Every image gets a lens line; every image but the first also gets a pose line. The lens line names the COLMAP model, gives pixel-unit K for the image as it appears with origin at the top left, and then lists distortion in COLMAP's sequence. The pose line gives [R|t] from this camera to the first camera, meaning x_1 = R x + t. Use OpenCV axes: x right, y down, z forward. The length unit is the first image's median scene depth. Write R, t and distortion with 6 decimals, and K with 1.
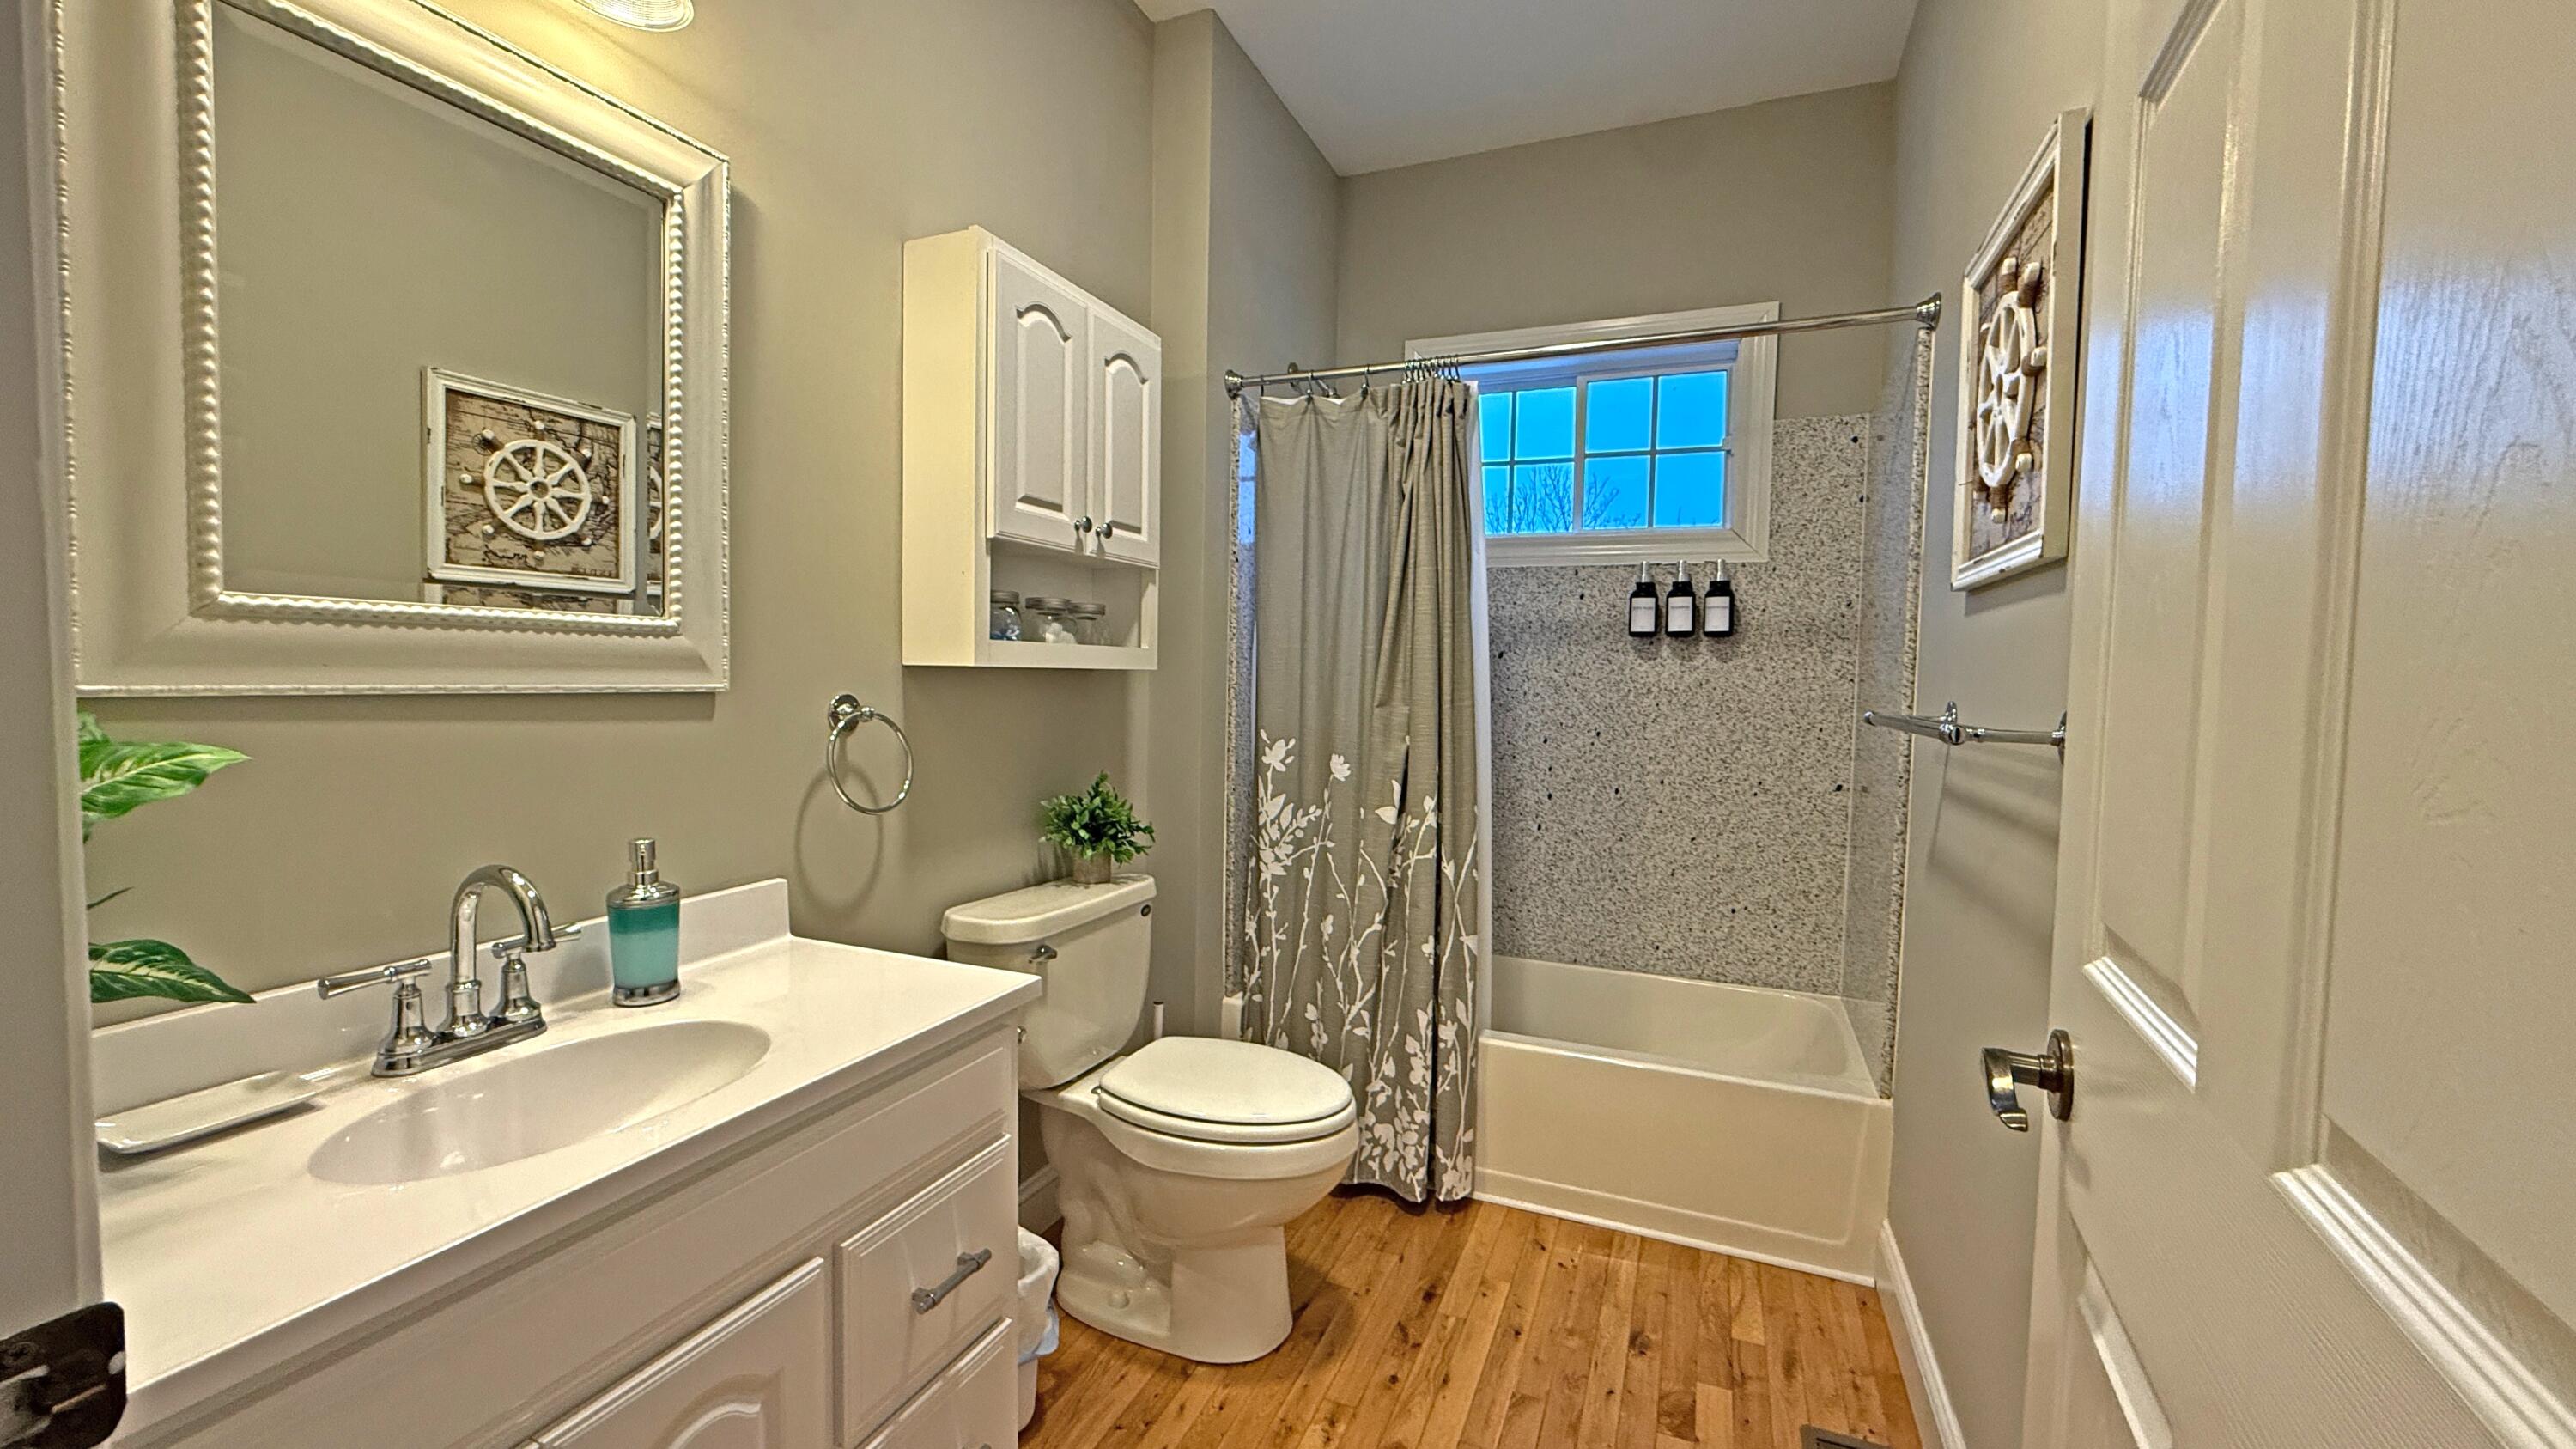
lens RADIAL K [[1027.0, 0, 1291.8], [0, 1027.0, 723.1], [0, 0, 1]] dist [-0.003775, -0.000372]
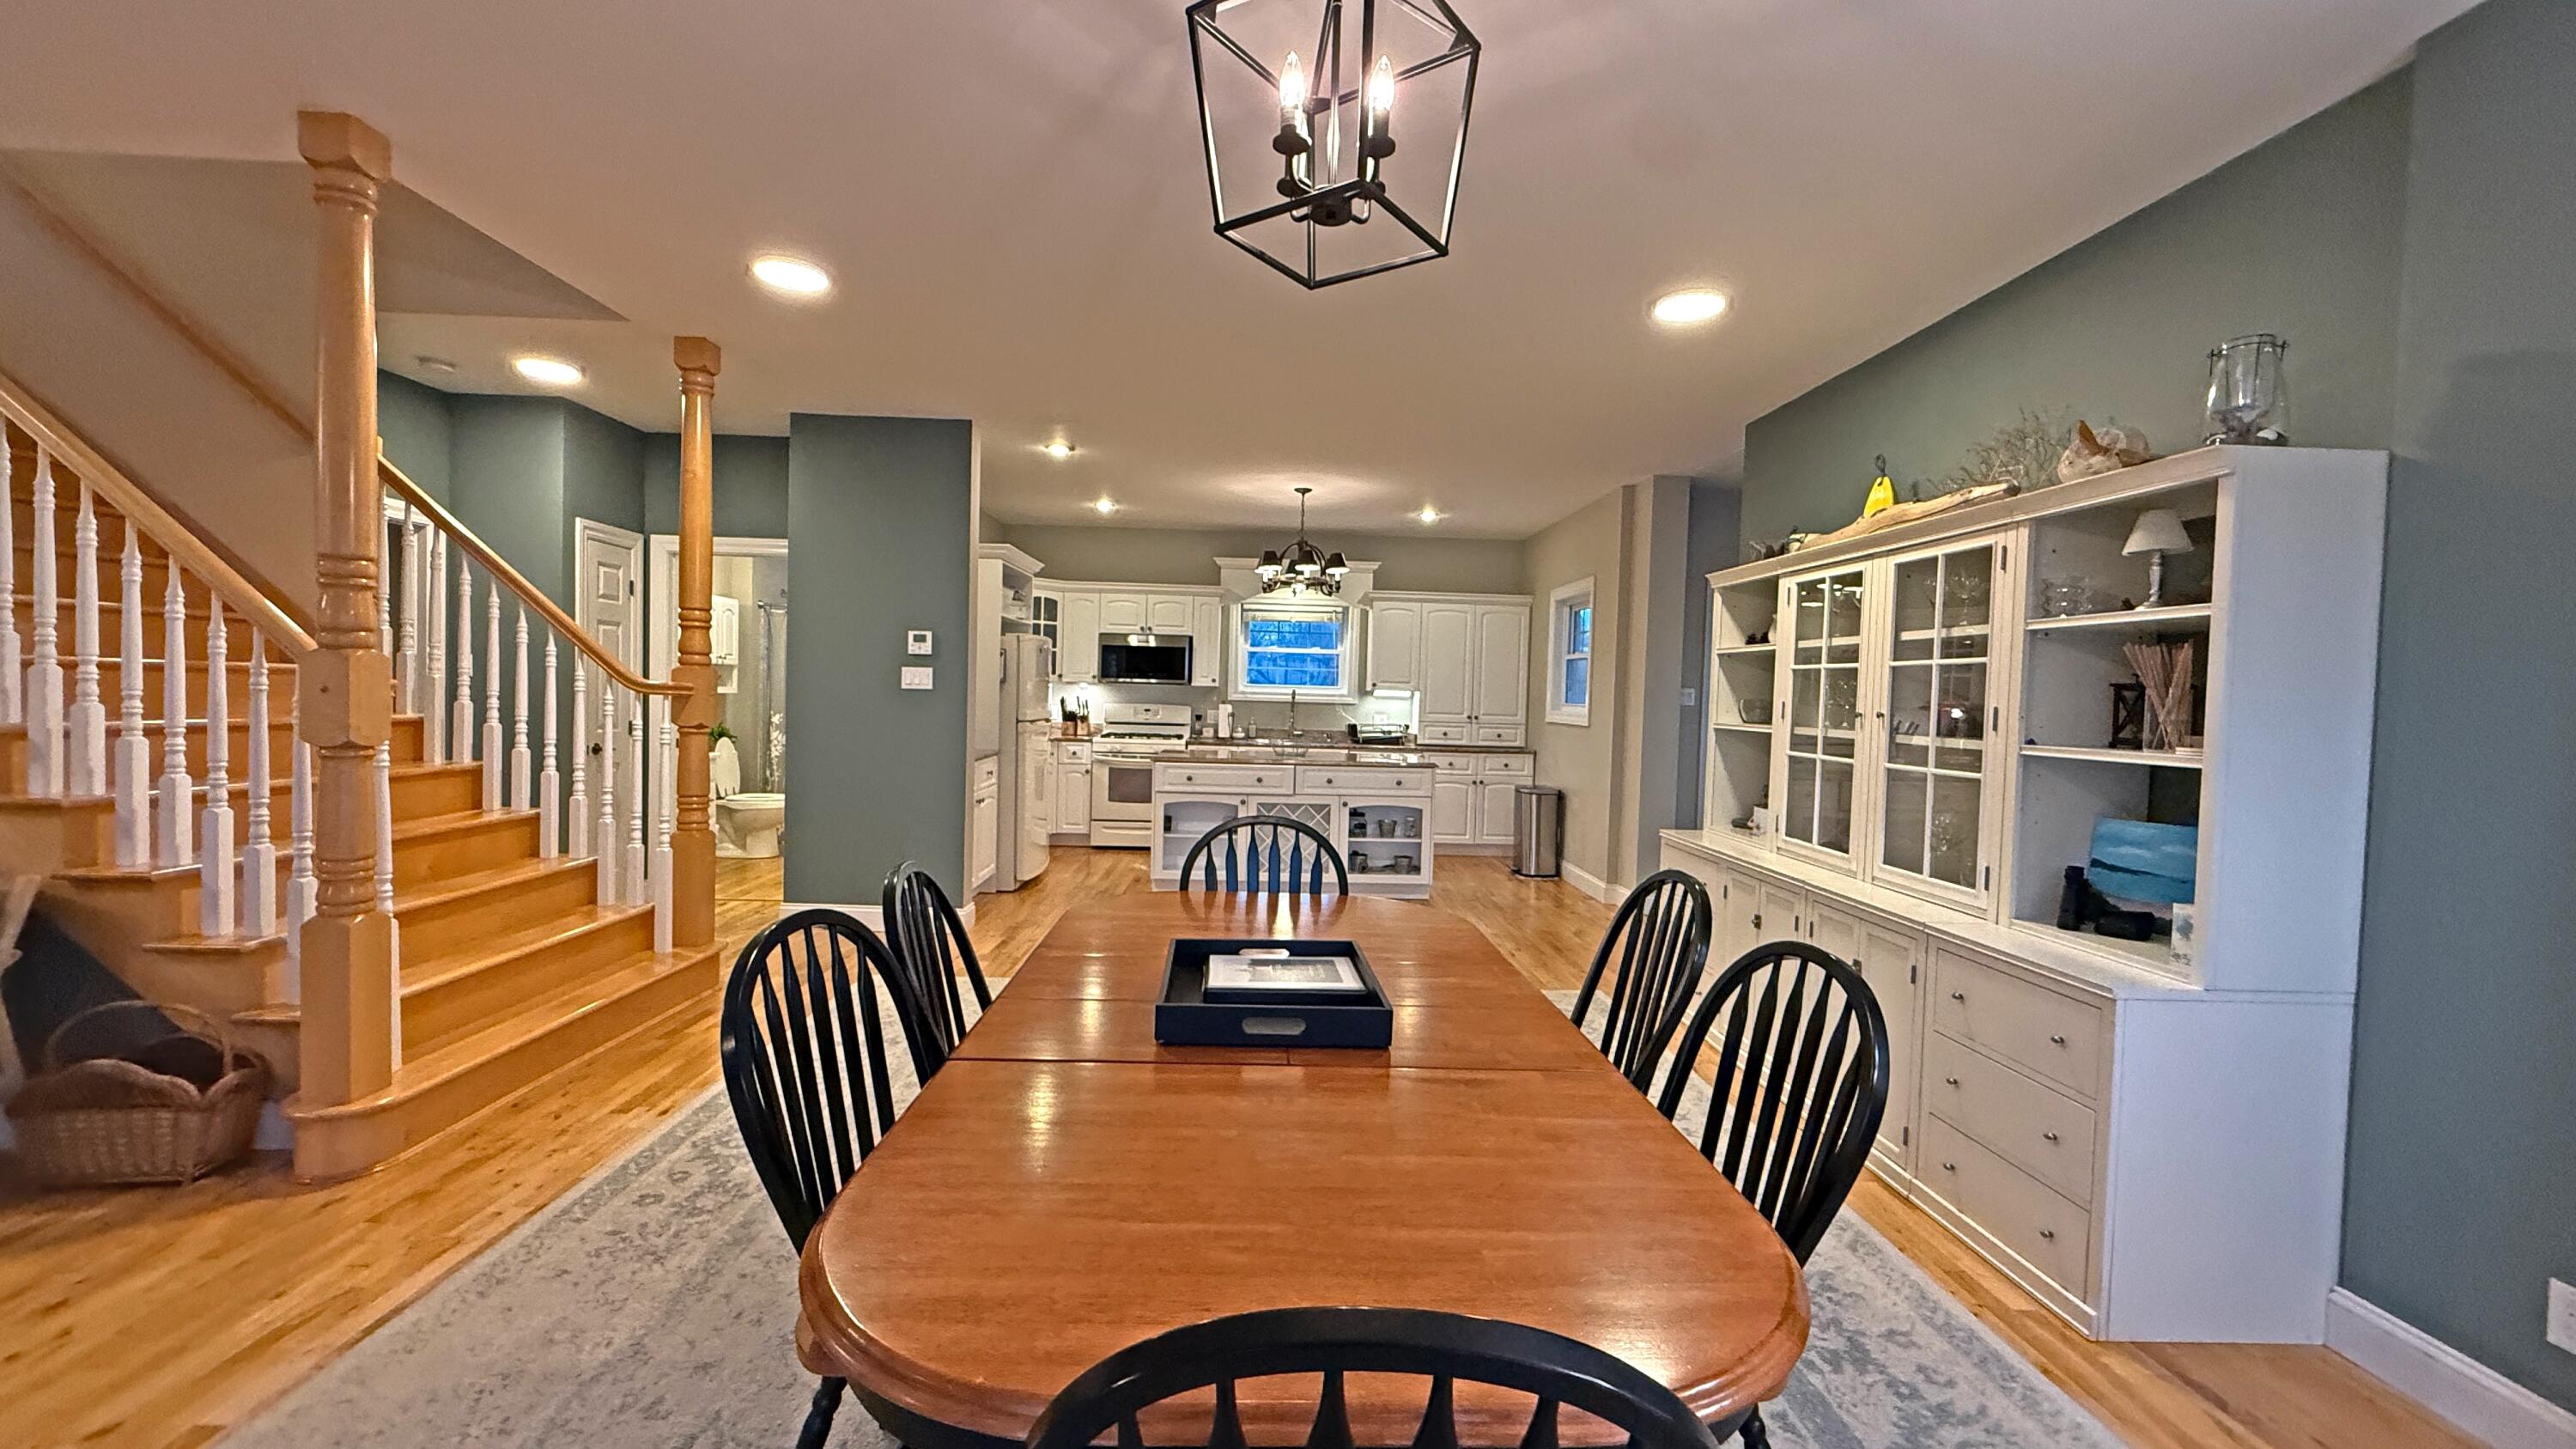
lens RADIAL K [[1027.0, 0, 1287.8], [0, 1027.0, 728.2], [0, 0, 1]] dist [-0.003775, -0.000372]
pose [[0.907449, -0.006503, 0.420112, 0.096887], [0.009250, 0.999947, -0.004500, 0.093843], [-0.420061, 0.007969, 0.907461, -2.839044]]
